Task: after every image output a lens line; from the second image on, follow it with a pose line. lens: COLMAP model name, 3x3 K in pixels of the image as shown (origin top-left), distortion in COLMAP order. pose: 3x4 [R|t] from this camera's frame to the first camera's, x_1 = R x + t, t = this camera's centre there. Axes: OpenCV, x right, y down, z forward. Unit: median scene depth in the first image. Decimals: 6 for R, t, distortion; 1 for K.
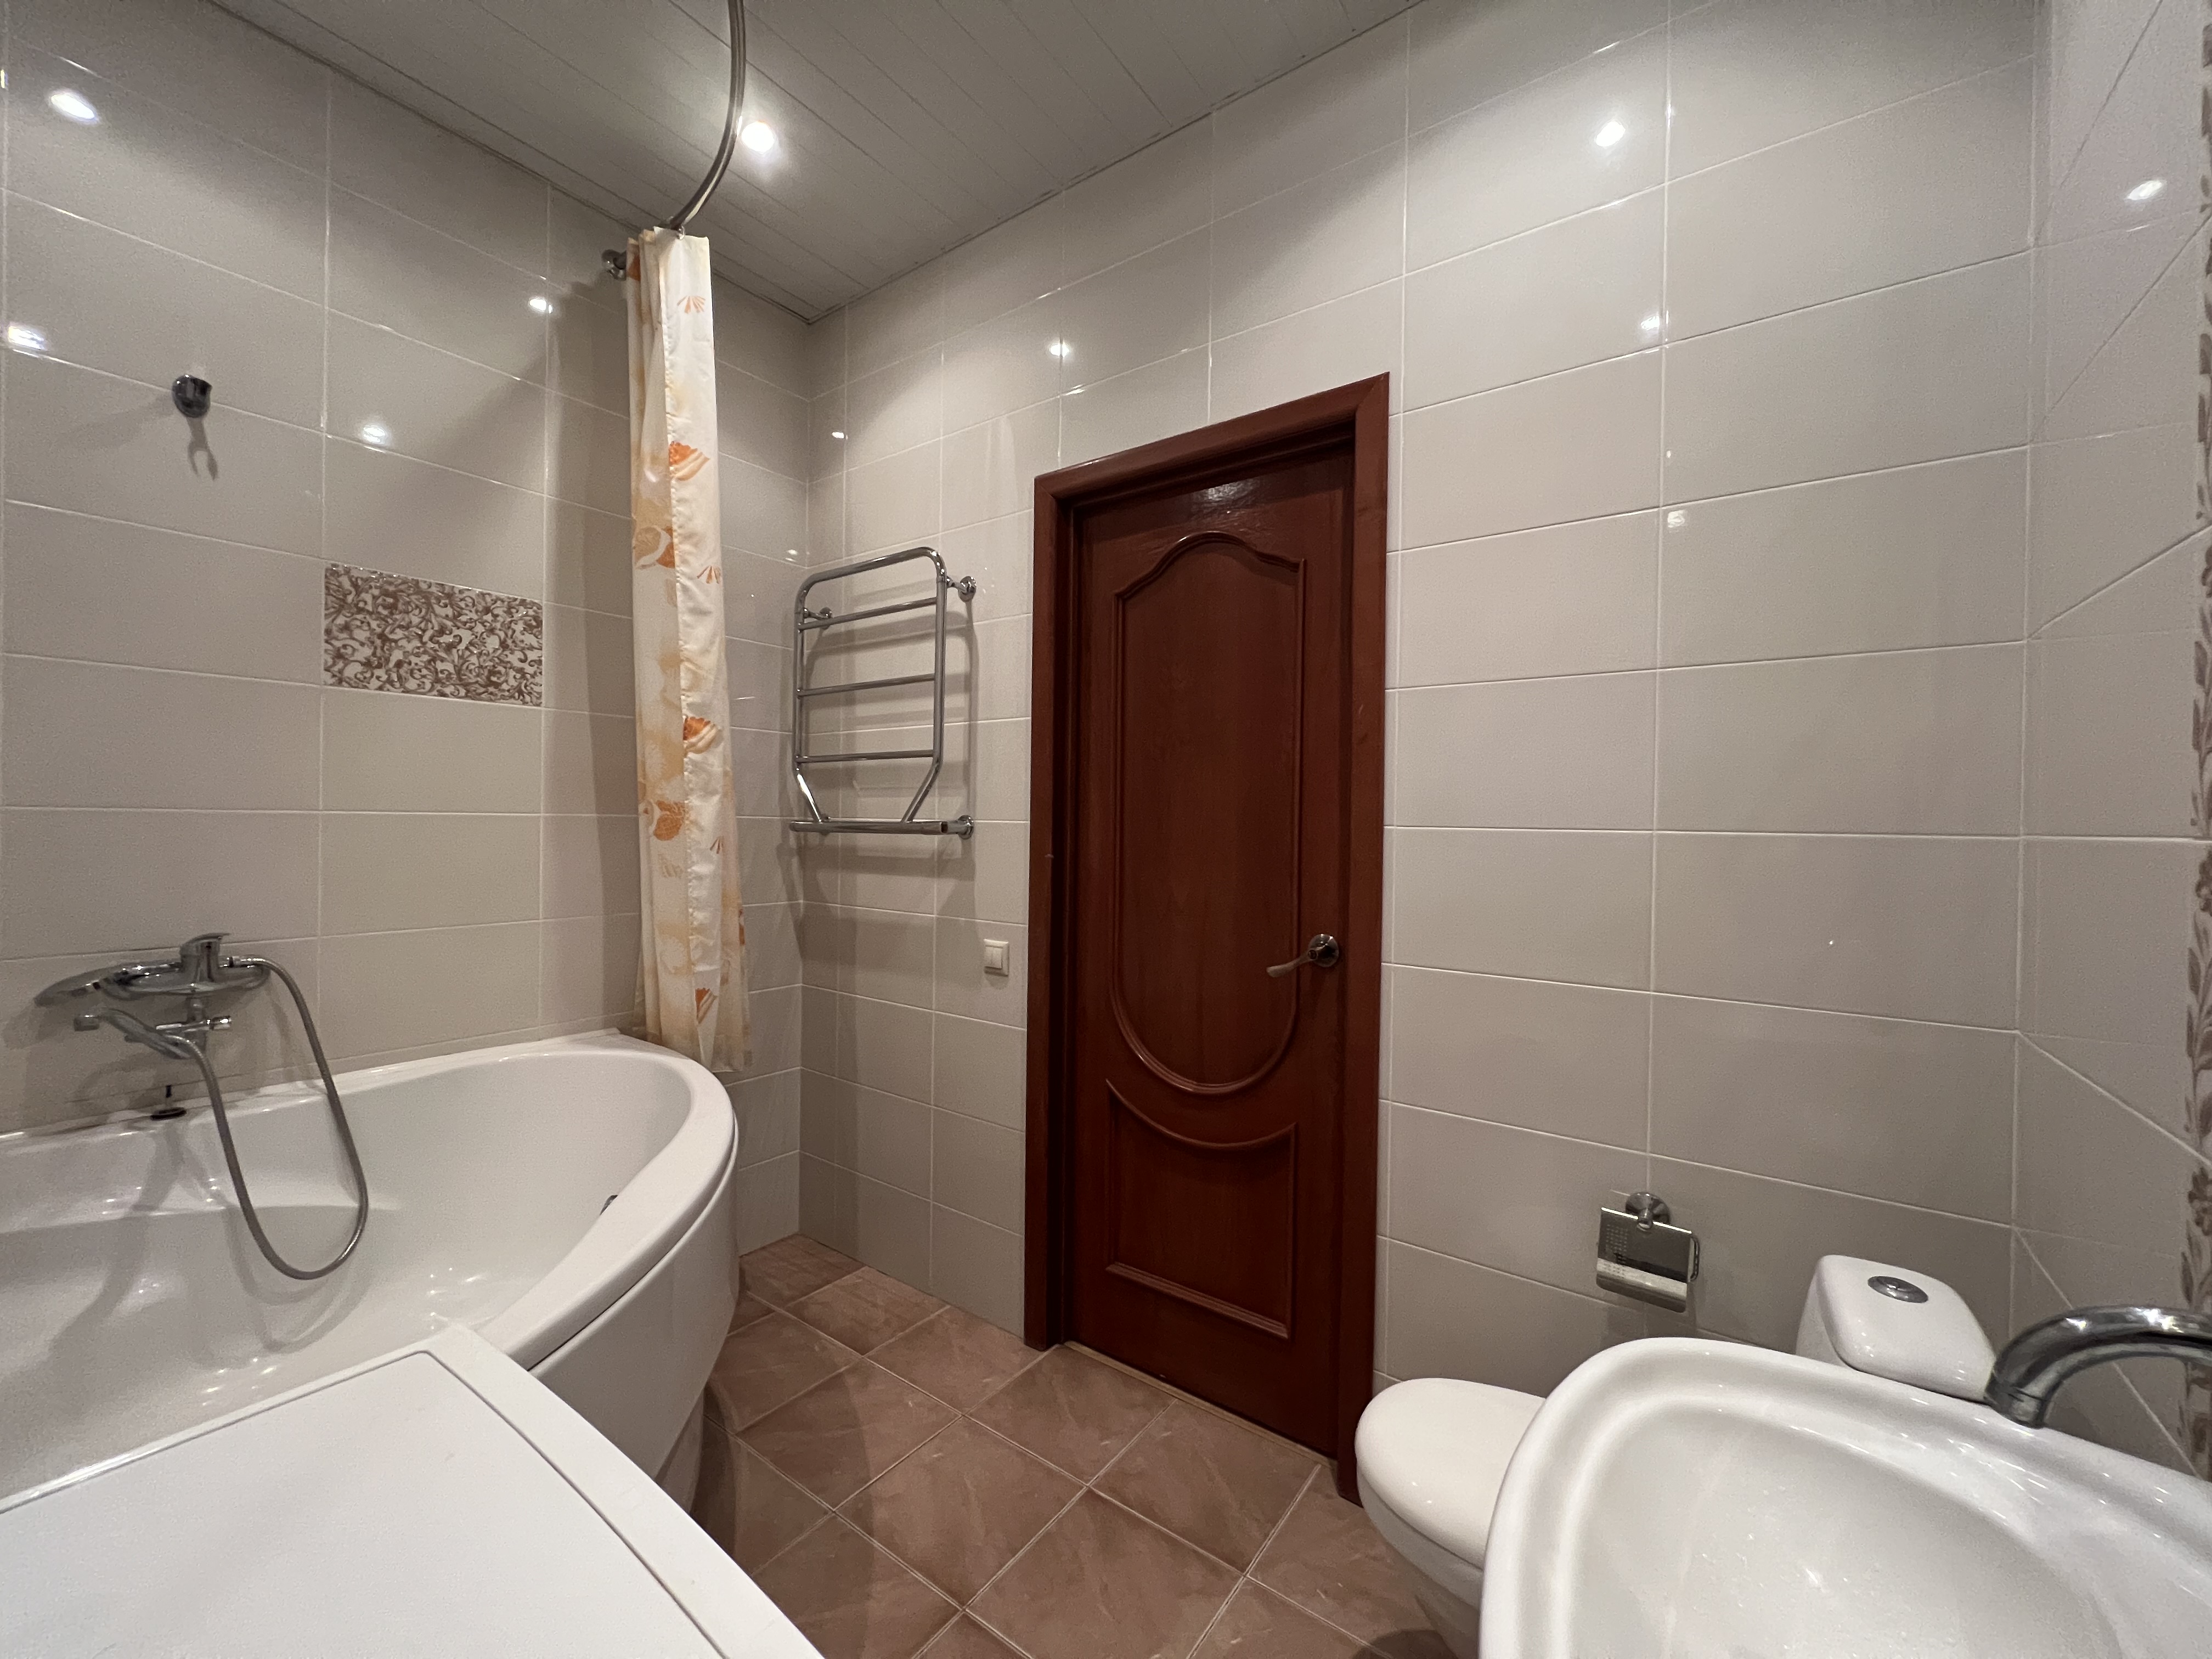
lens RADIAL K [[876.9, 0, 1101.9], [0, 876.9, 827.8], [0, 0, 1]] dist [-0.002444, -0.000055]
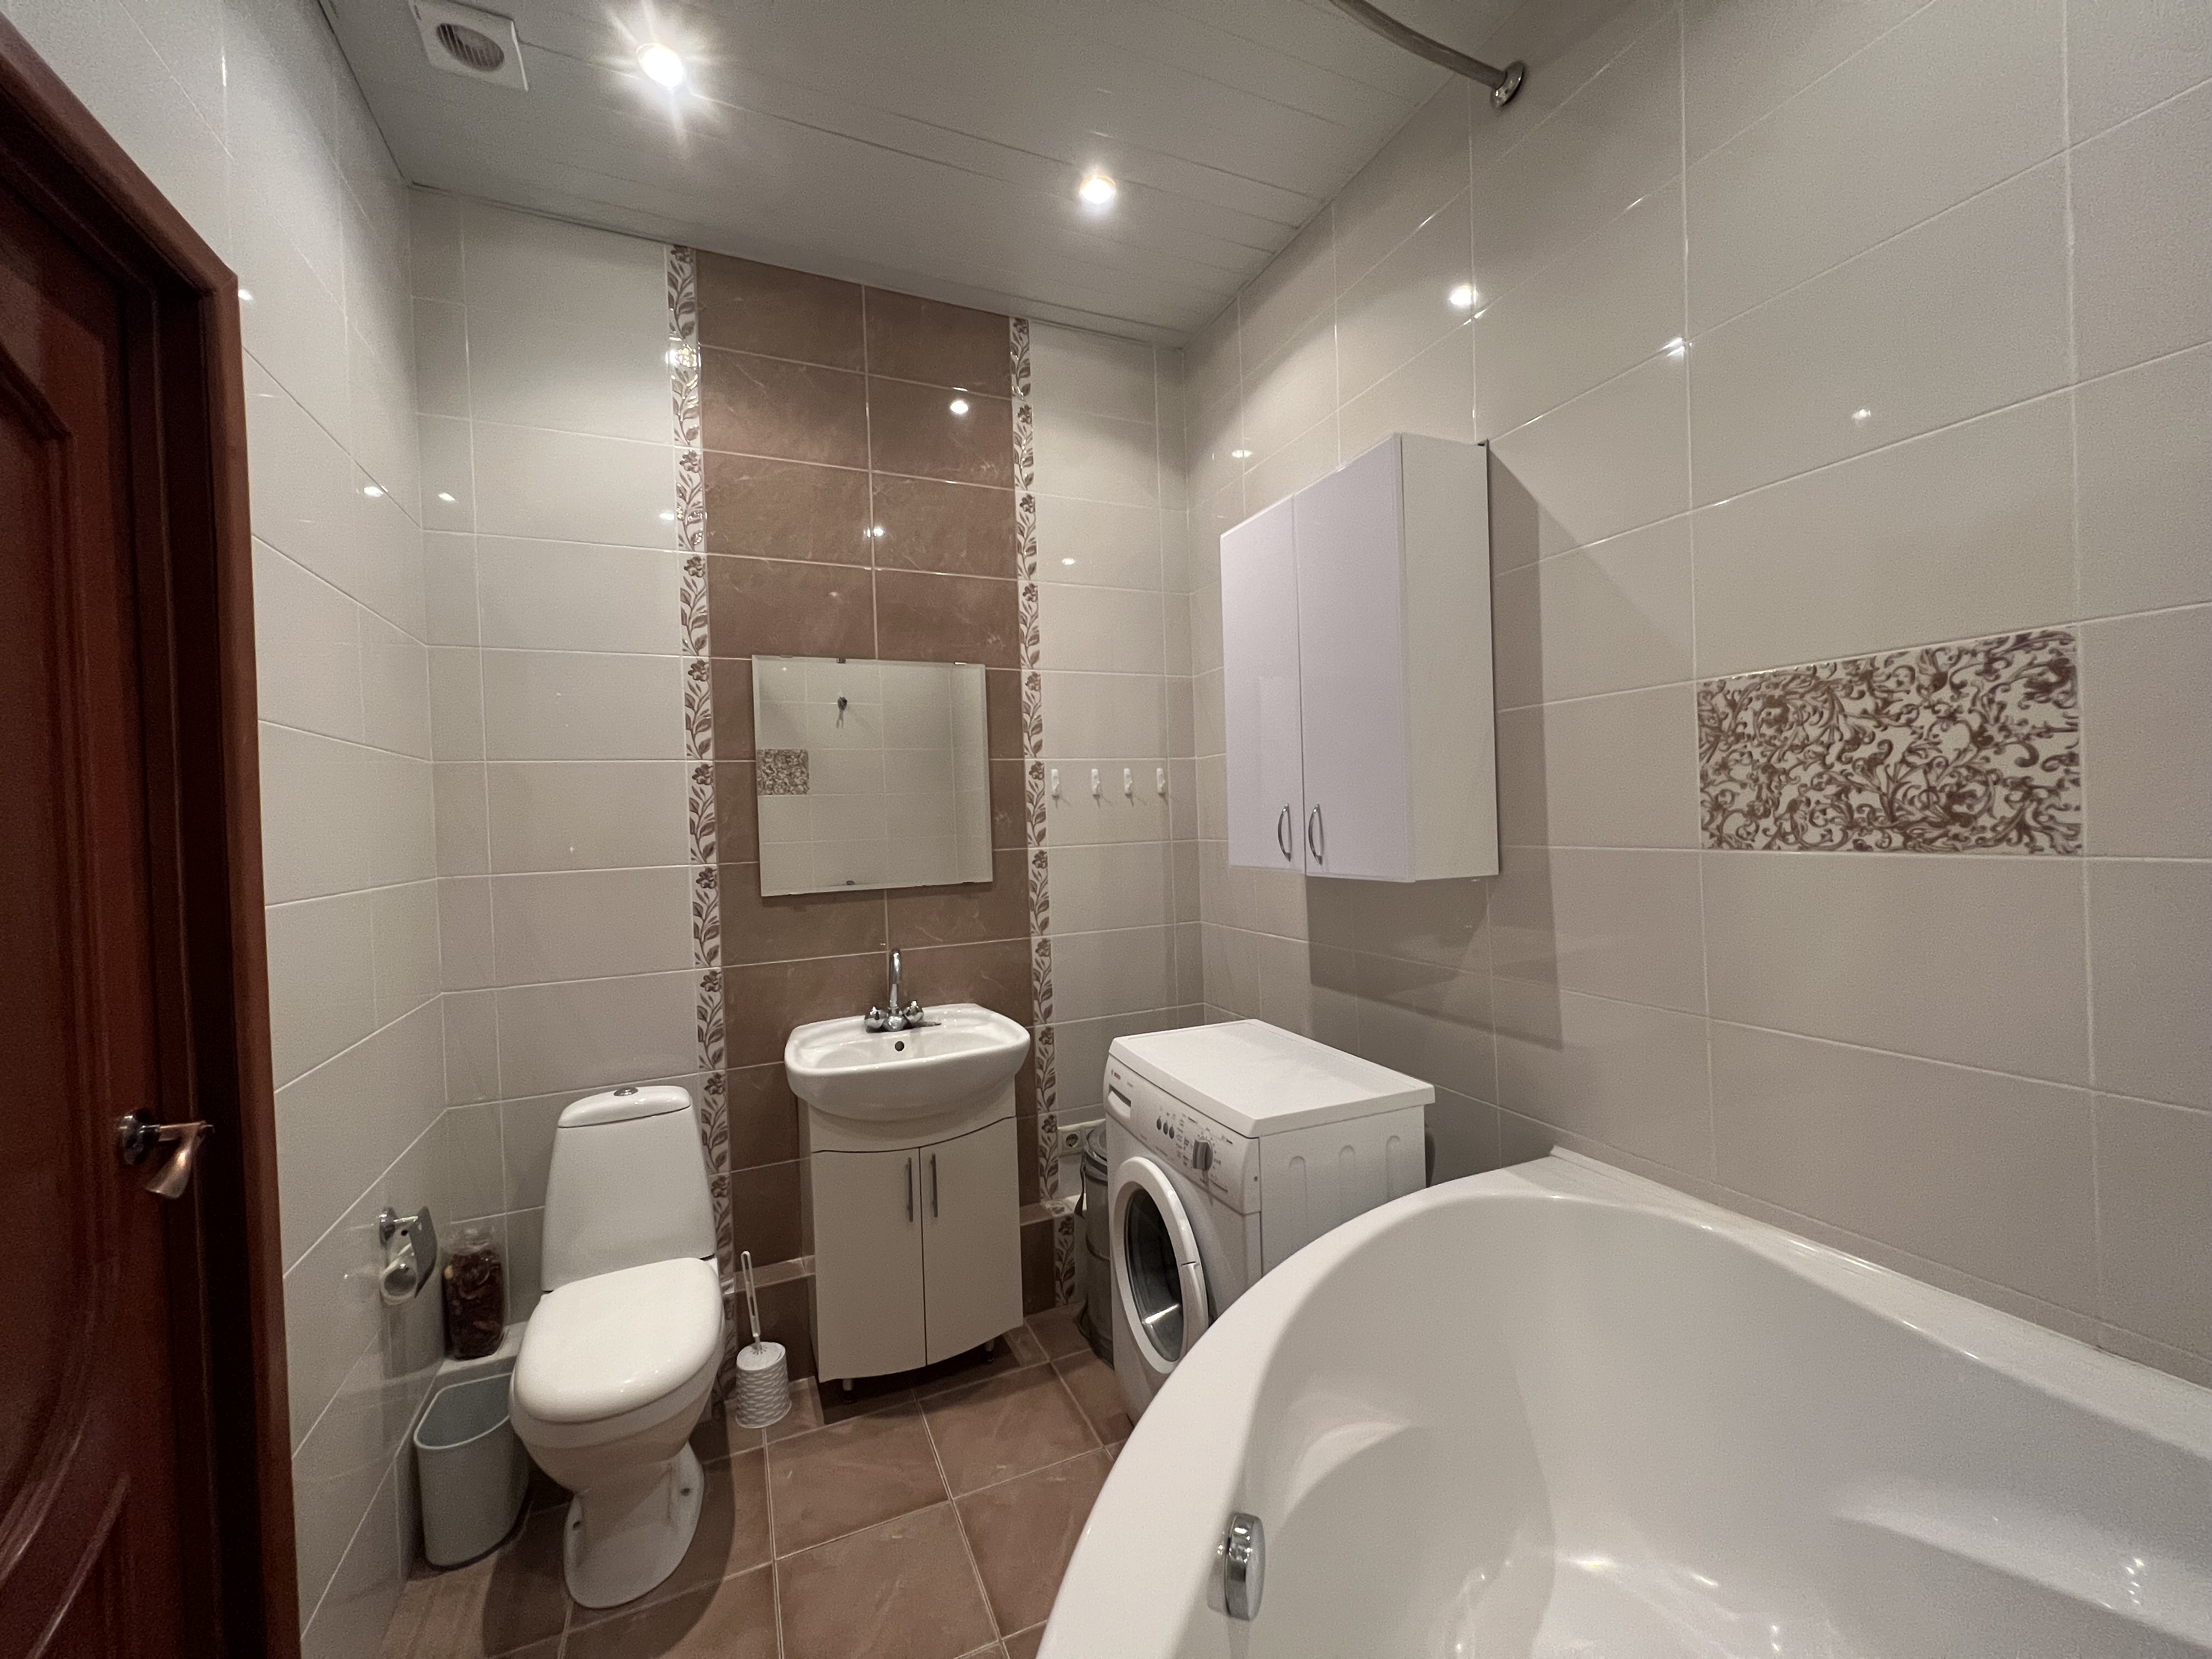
lens RADIAL K [[876.9, 0, 1101.9], [0, 876.9, 827.8], [0, 0, 1]] dist [-0.002444, -0.000055]
pose [[-0.510777, 0.013875, -0.859602, 0.008683], [0.018127, 0.999821, 0.005368, -0.179745], [0.859522, -0.012840, -0.510937, 0.871816]]
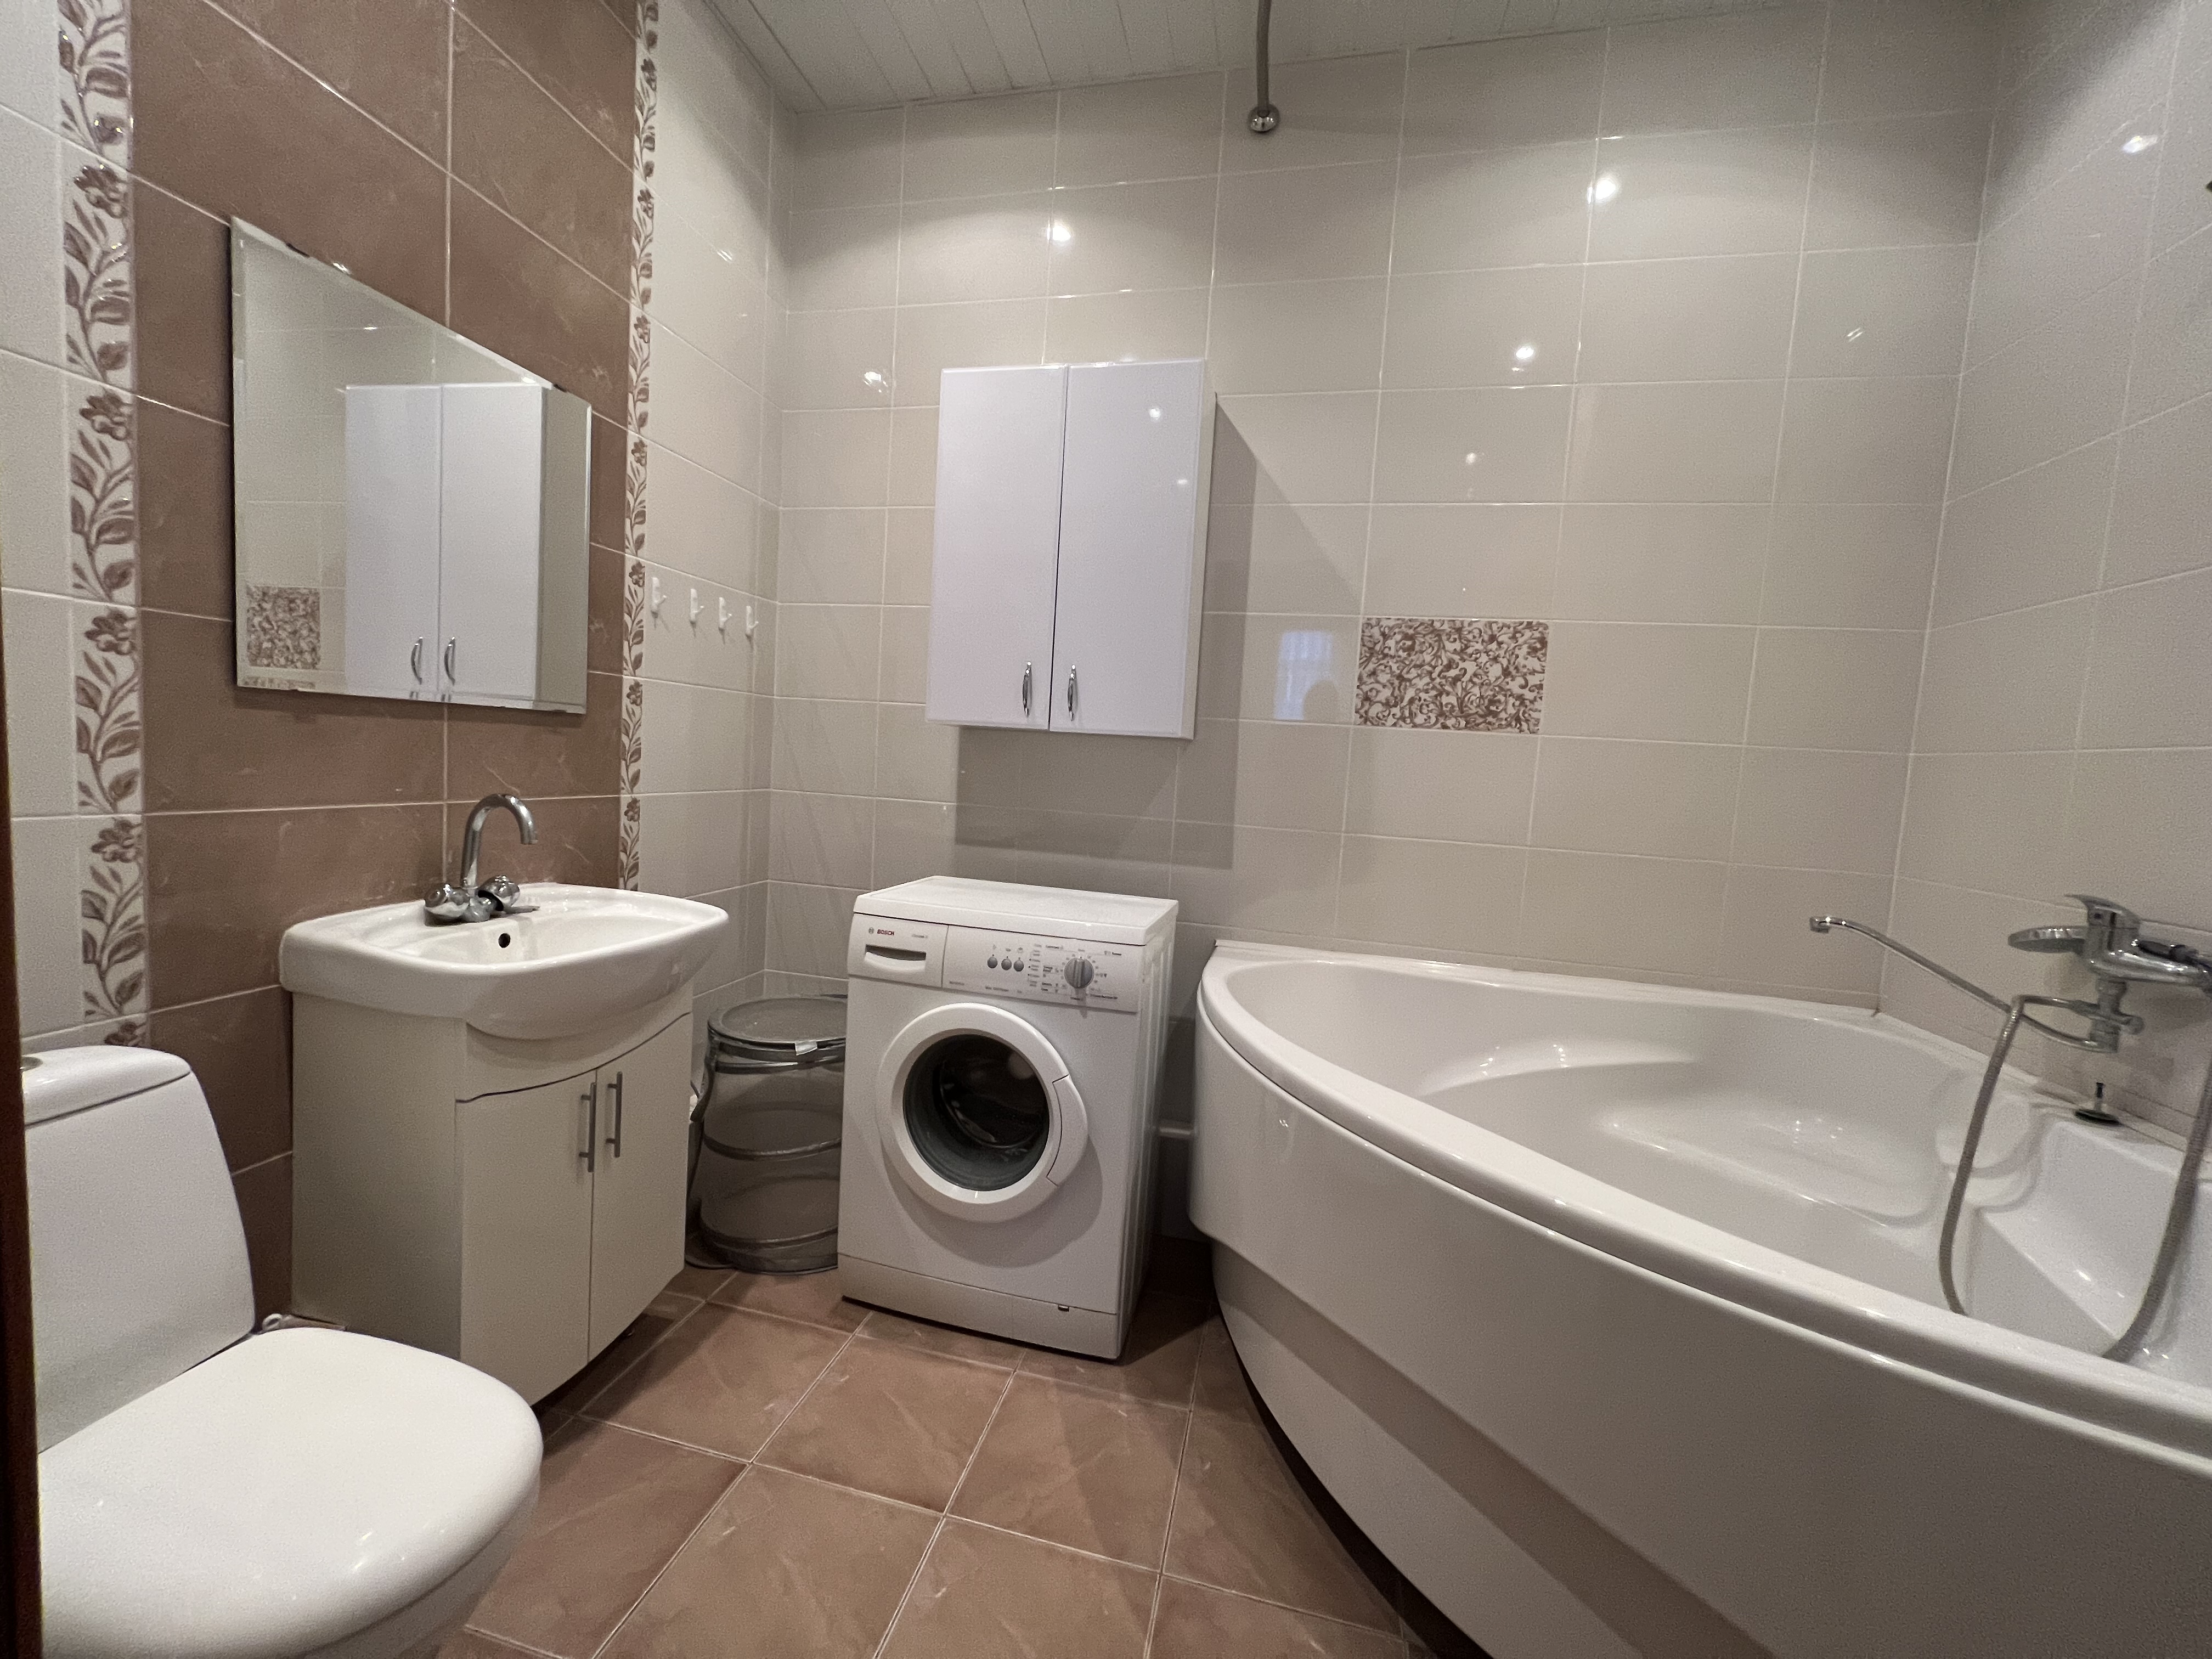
lens RADIAL K [[876.9, 0, 1101.9], [0, 876.9, 827.8], [0, 0, 1]] dist [-0.002444, -0.000055]
pose [[0.383687, 0.081938, -0.919821, 0.057101], [-0.066036, 0.995940, 0.061173, -0.070850], [0.921099, 0.037270, 0.387540, 0.229752]]
